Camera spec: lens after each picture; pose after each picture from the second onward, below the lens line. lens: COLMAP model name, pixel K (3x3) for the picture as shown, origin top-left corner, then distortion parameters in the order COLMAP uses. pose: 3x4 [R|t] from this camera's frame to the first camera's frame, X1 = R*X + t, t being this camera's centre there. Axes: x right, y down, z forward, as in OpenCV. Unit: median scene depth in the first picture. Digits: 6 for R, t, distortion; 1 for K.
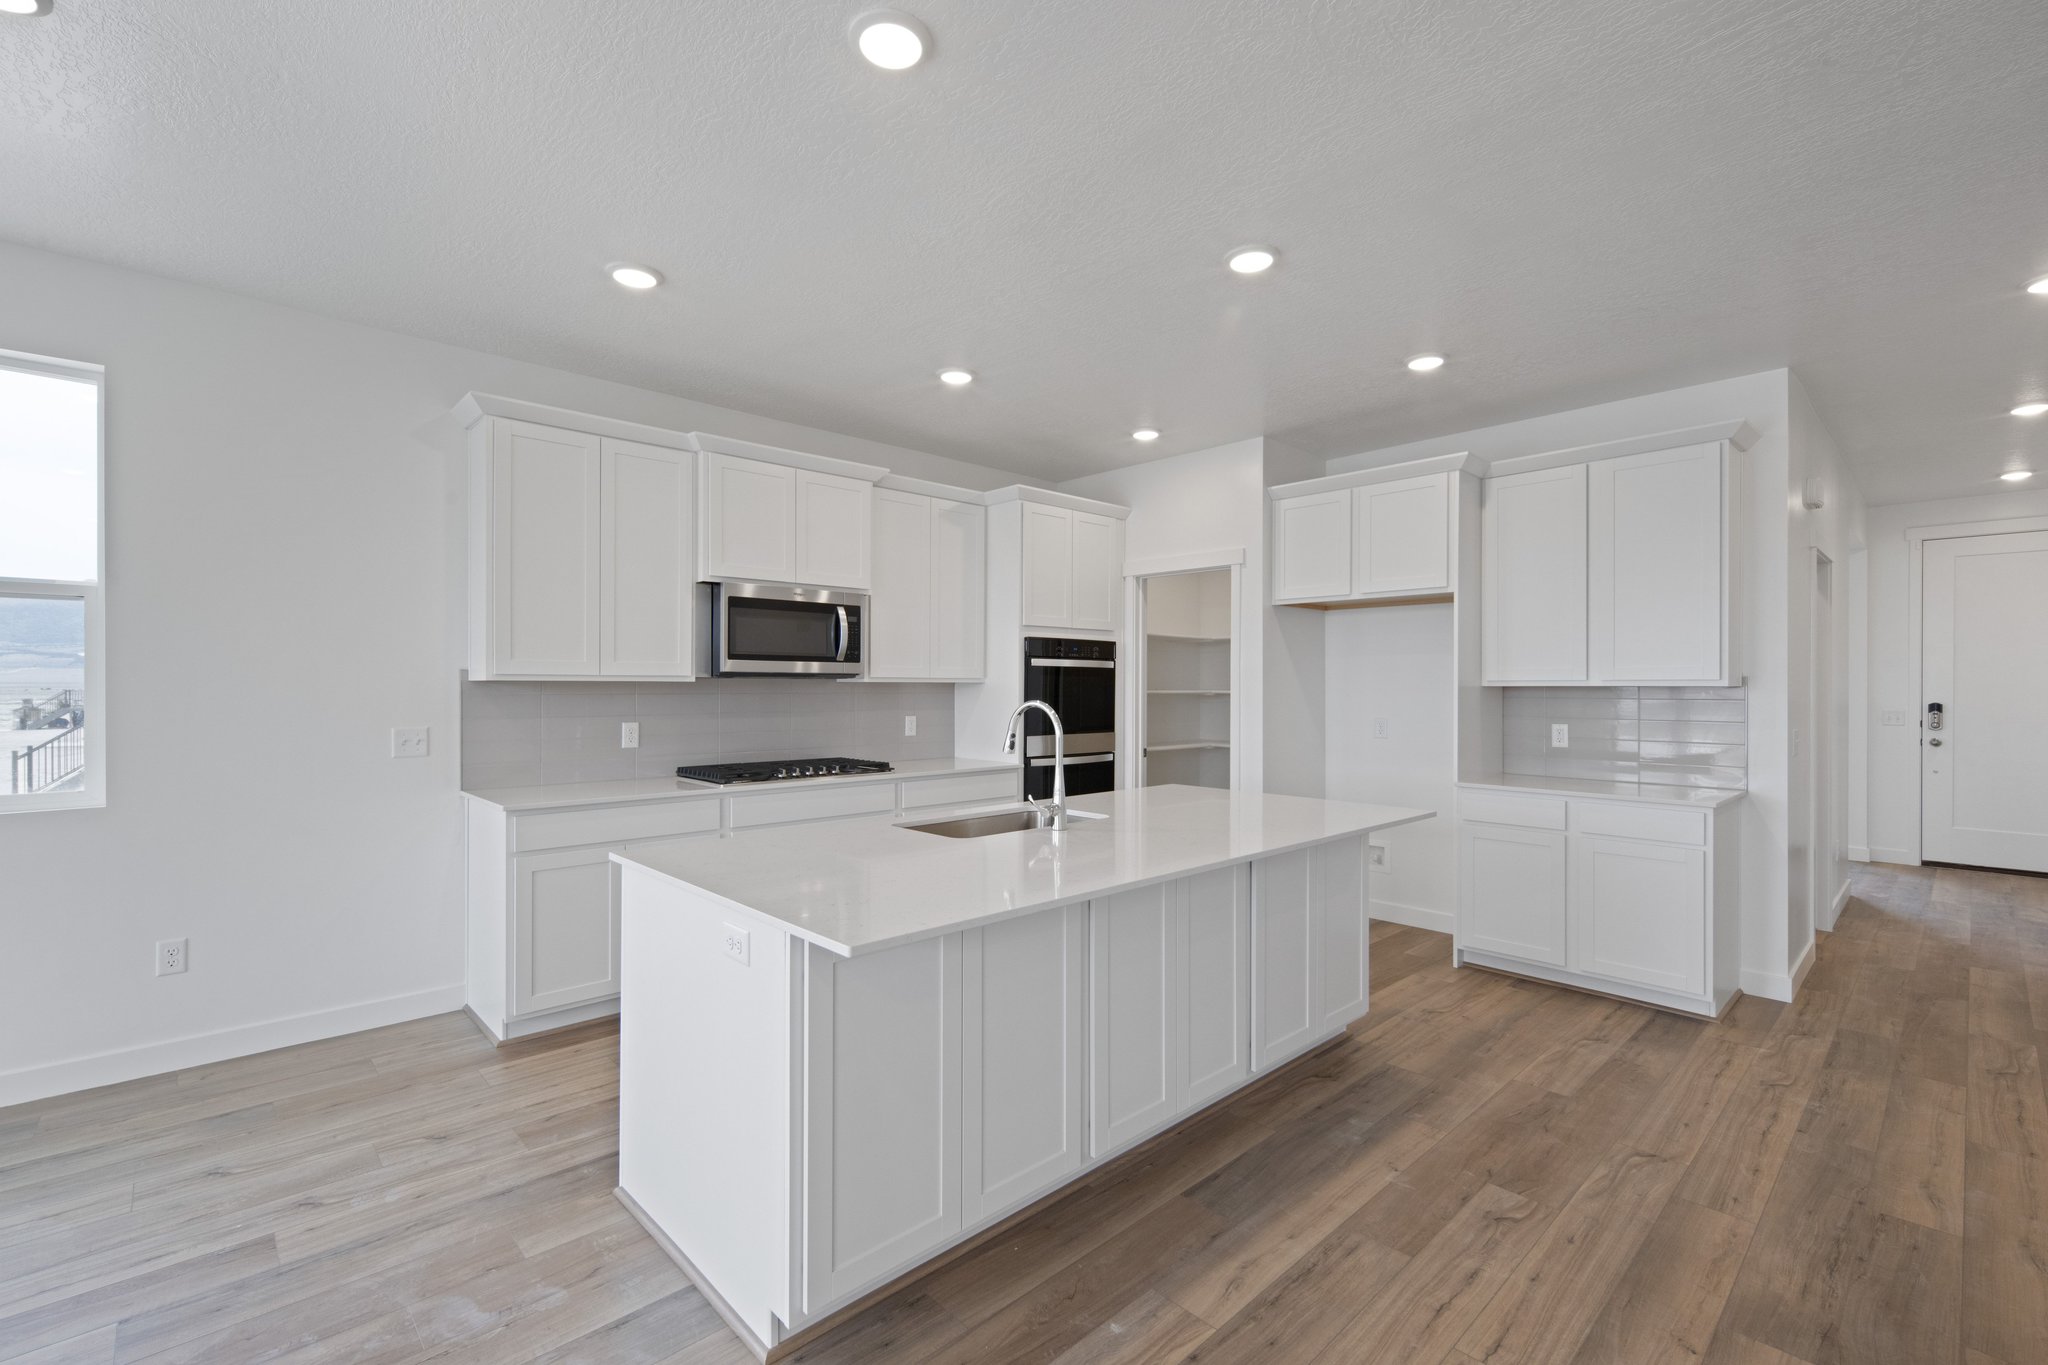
lens RADIAL K [[893.7, 0, 1030.3], [0, 893.7, 689.5], [0, 0, 1]] dist [0.001577, -0.001537]
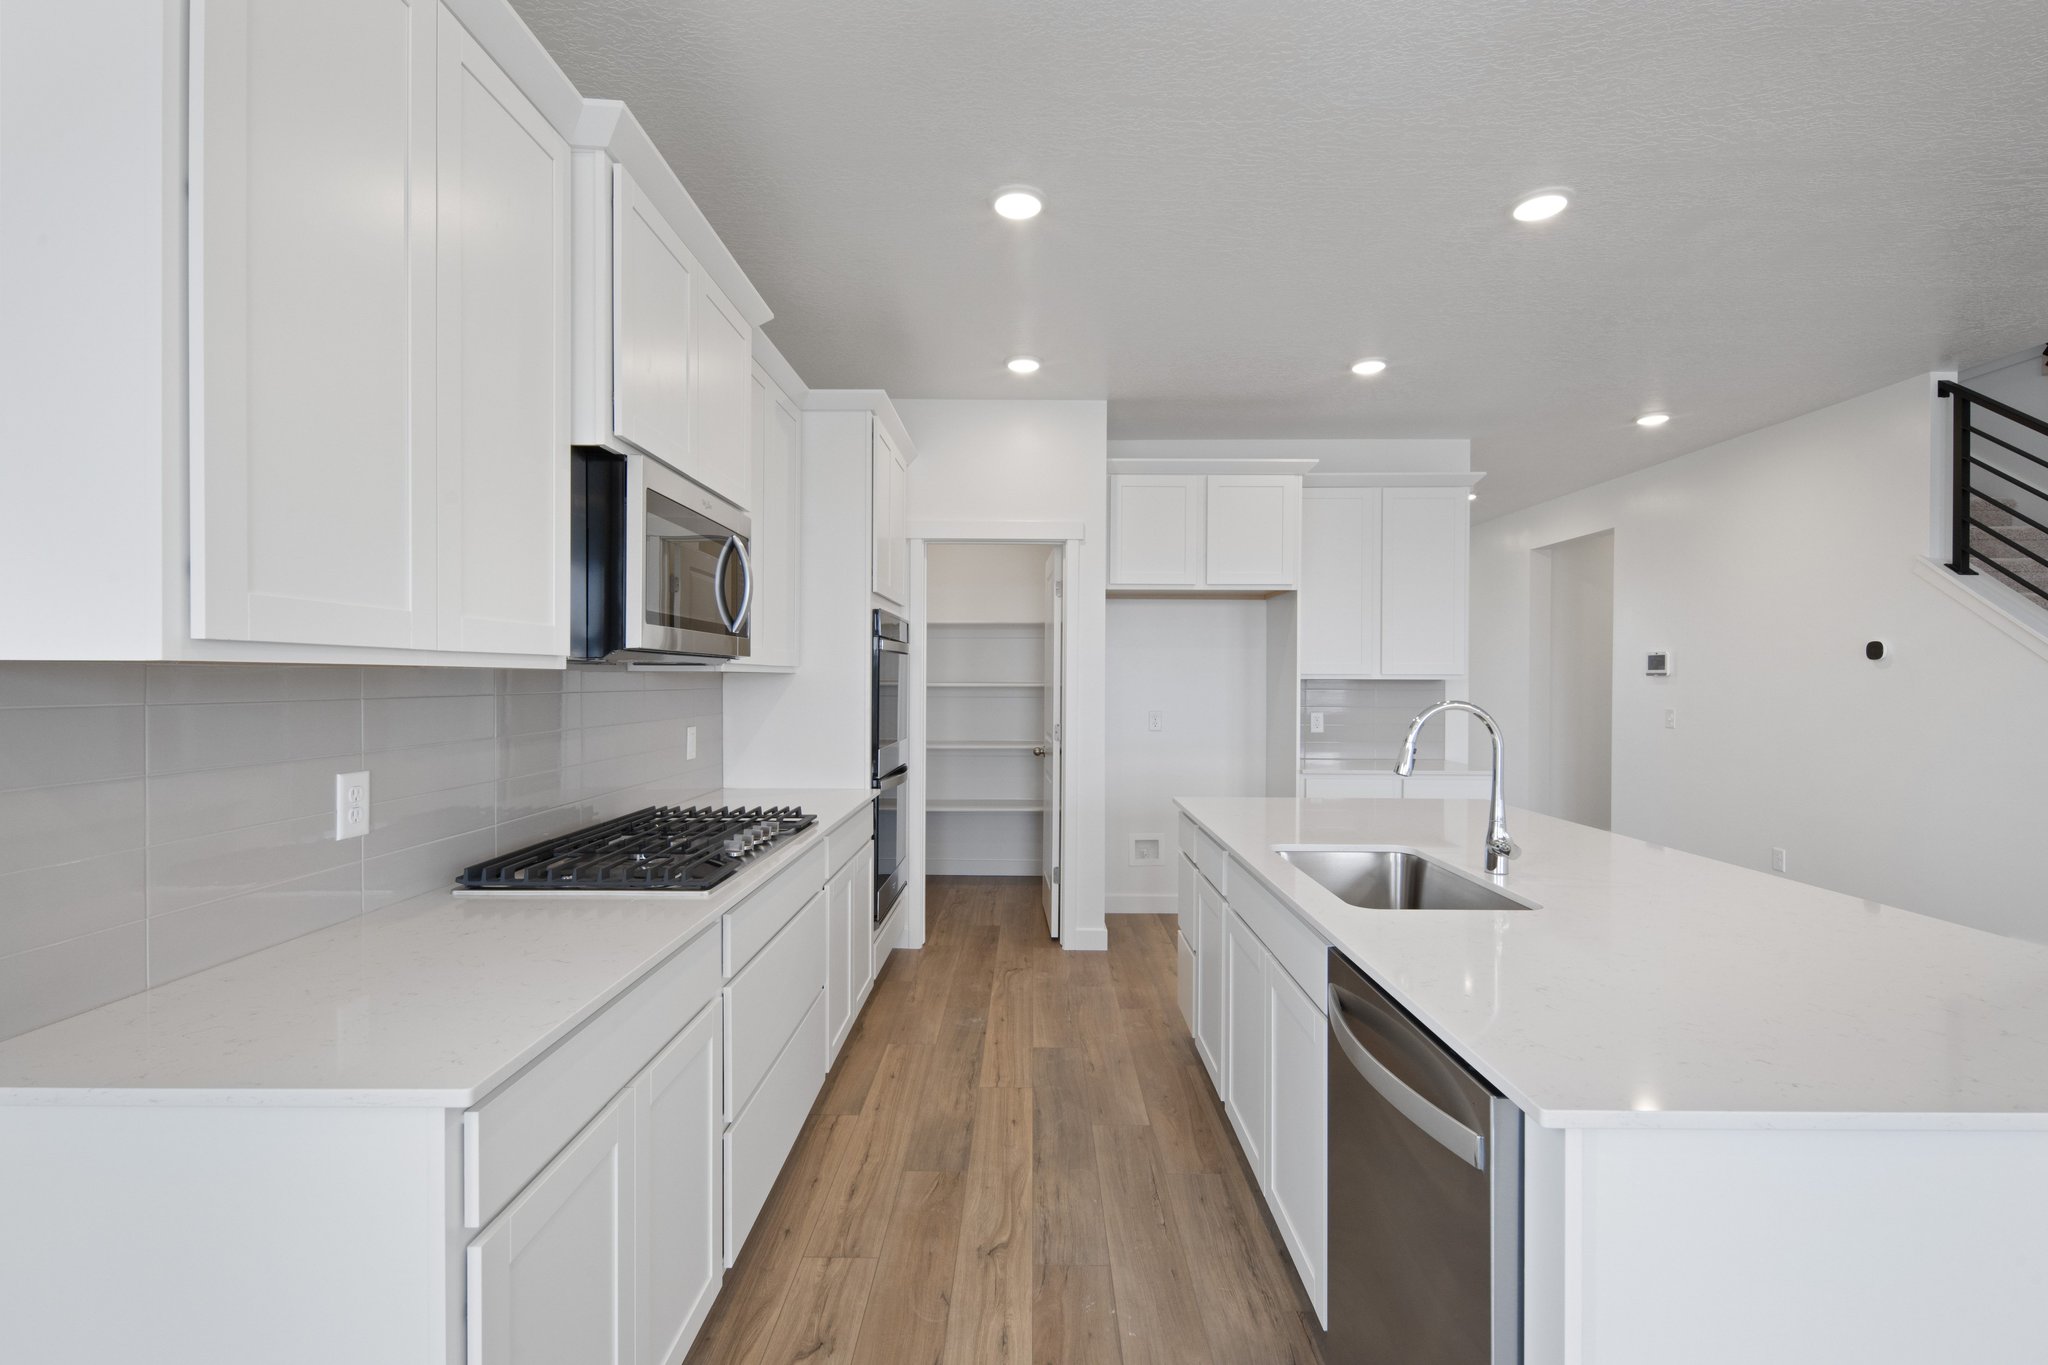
lens RADIAL K [[893.7, 0, 1032.5], [0, 893.7, 682.8], [0, 0, 1]] dist [0.001577, -0.001537]
pose [[0.690612, -0.002242, 0.723222, -0.507246], [-0.001663, 0.999988, 0.004689, -0.003991], [-0.723223, -0.004441, 0.690600, 0.499198]]
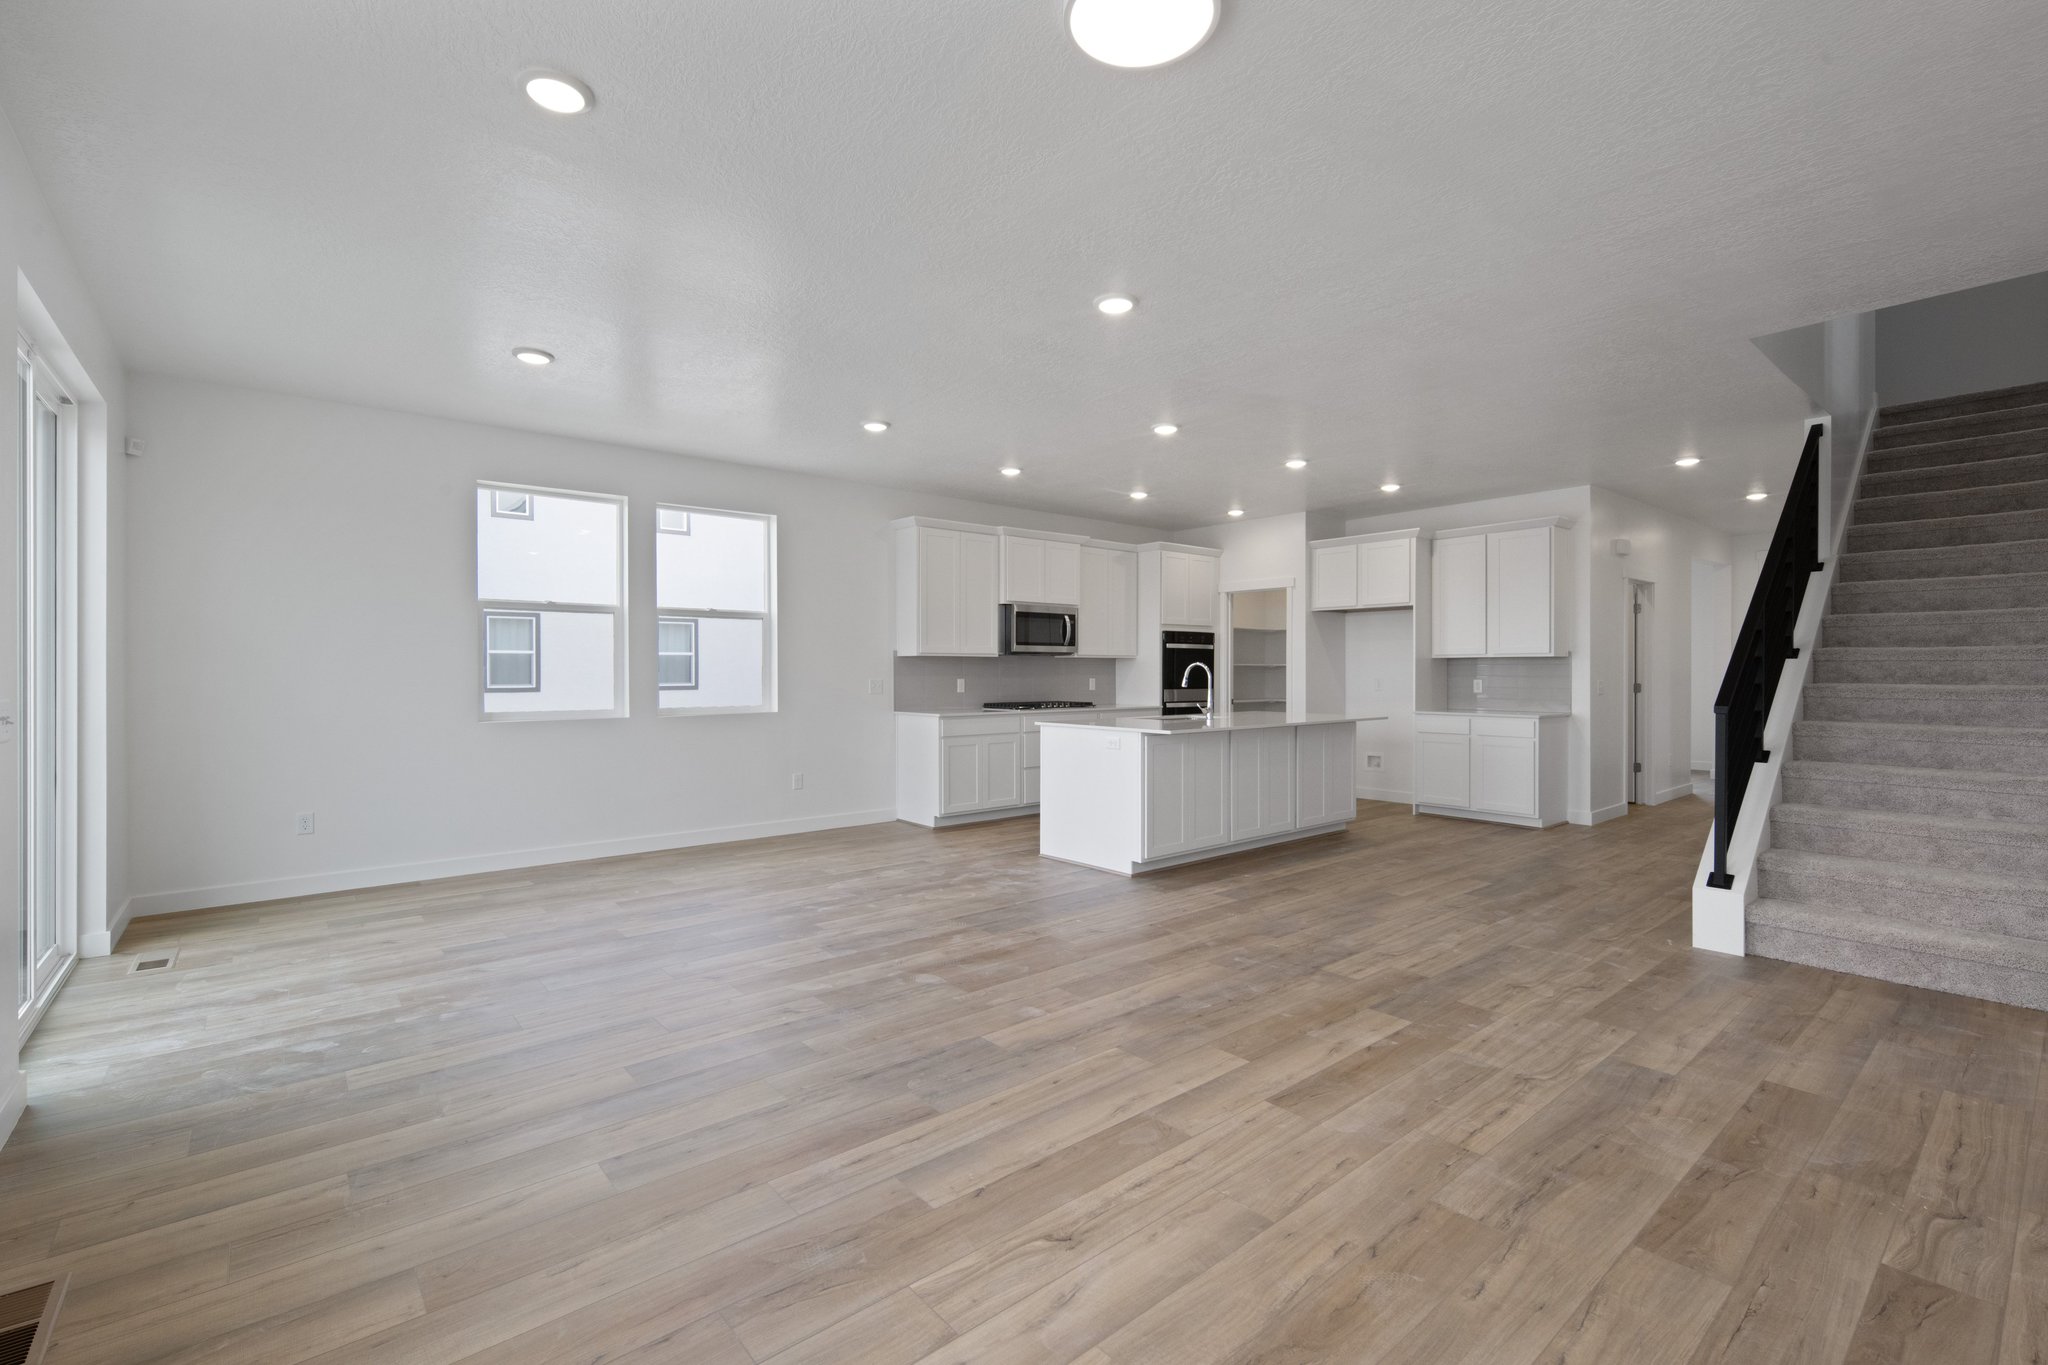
lens RADIAL K [[893.7, 0, 1030.1], [0, 893.7, 684.2], [0, 0, 1]] dist [0.001577, -0.001537]
pose [[0.998340, -0.002670, -0.057536, -0.188860], [0.003280, 0.999939, 0.010505, 0.027884], [0.057504, -0.010677, 0.998288, -0.833044]]
